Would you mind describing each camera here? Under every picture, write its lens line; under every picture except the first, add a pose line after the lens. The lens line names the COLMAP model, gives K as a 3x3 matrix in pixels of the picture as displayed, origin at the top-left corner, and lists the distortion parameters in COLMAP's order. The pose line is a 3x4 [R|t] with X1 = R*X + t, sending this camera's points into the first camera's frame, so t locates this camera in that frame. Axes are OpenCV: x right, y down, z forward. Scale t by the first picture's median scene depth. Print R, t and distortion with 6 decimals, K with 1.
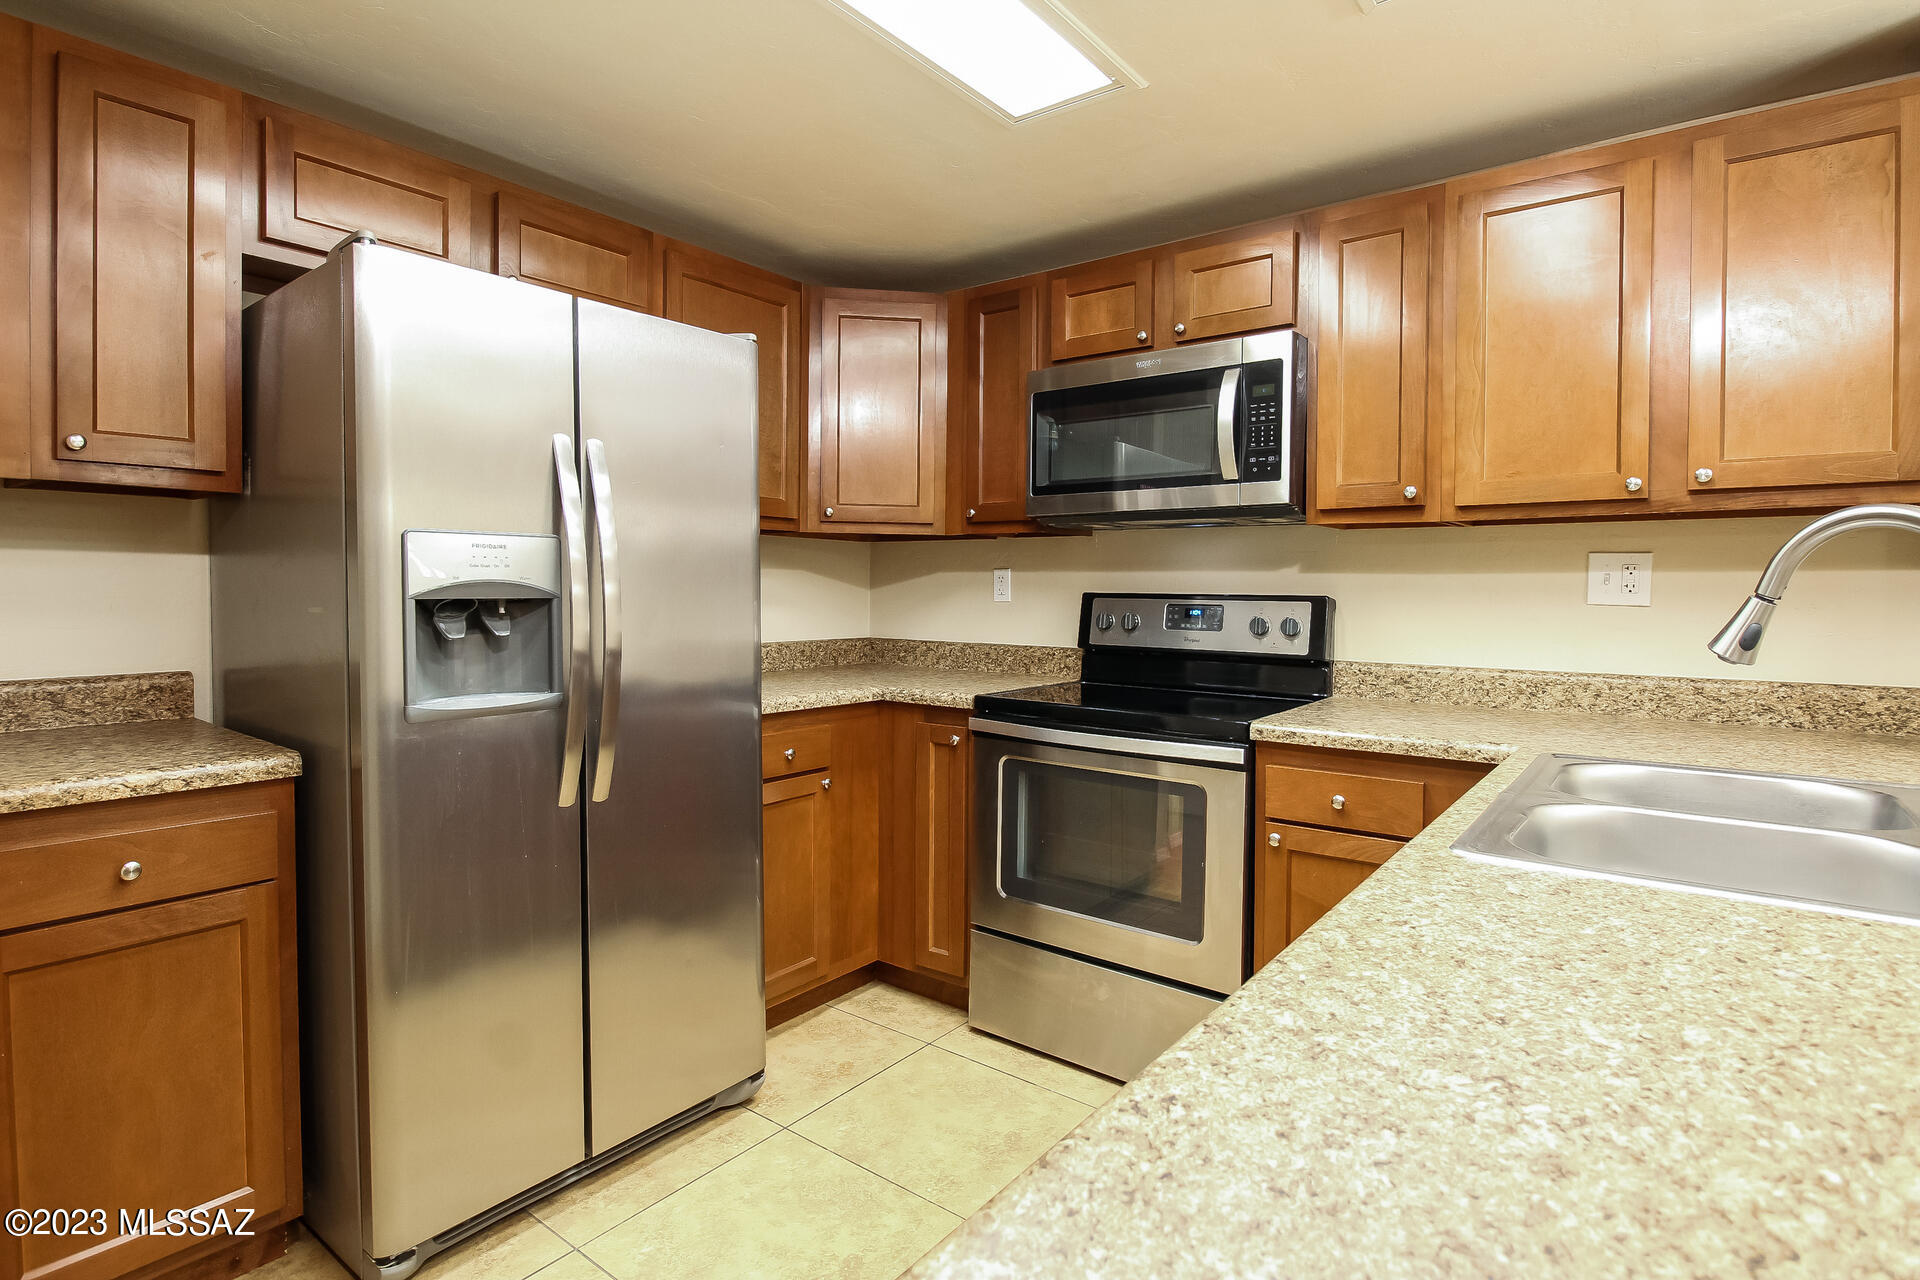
lens RADIAL K [[959.6, 0, 962.3], [0, 959.6, 598.3], [0, 0, 1]] dist [0.001266, -0.017457]
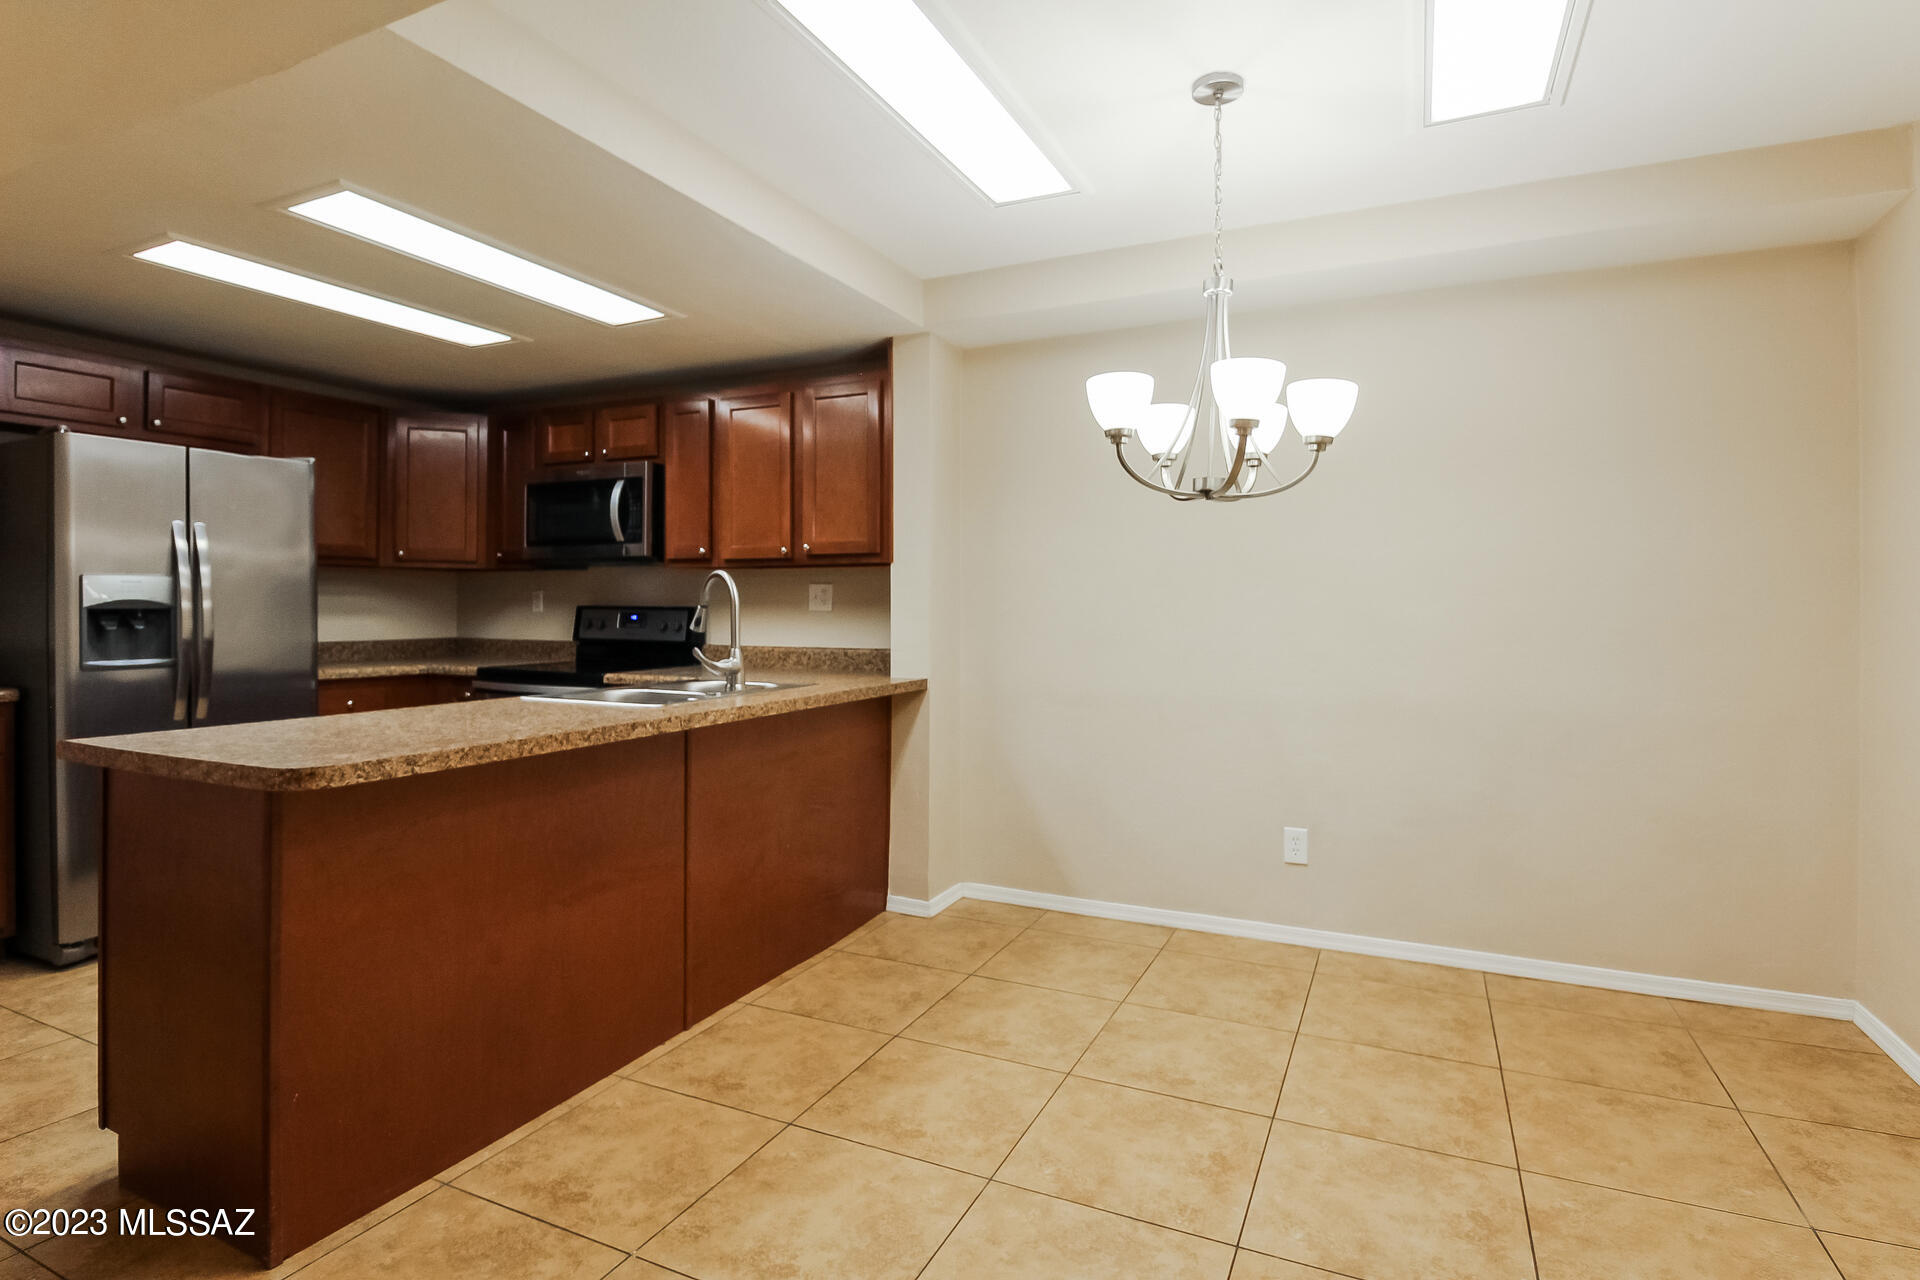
lens RADIAL K [[959.6, 0, 962.3], [0, 959.6, 598.3], [0, 0, 1]] dist [0.001266, -0.017457]
pose [[0.977431, -0.001929, 0.211245, 0.546015], [0.005710, 0.999834, -0.017287, 0.016691], [-0.211176, 0.018103, 0.977280, -0.901929]]
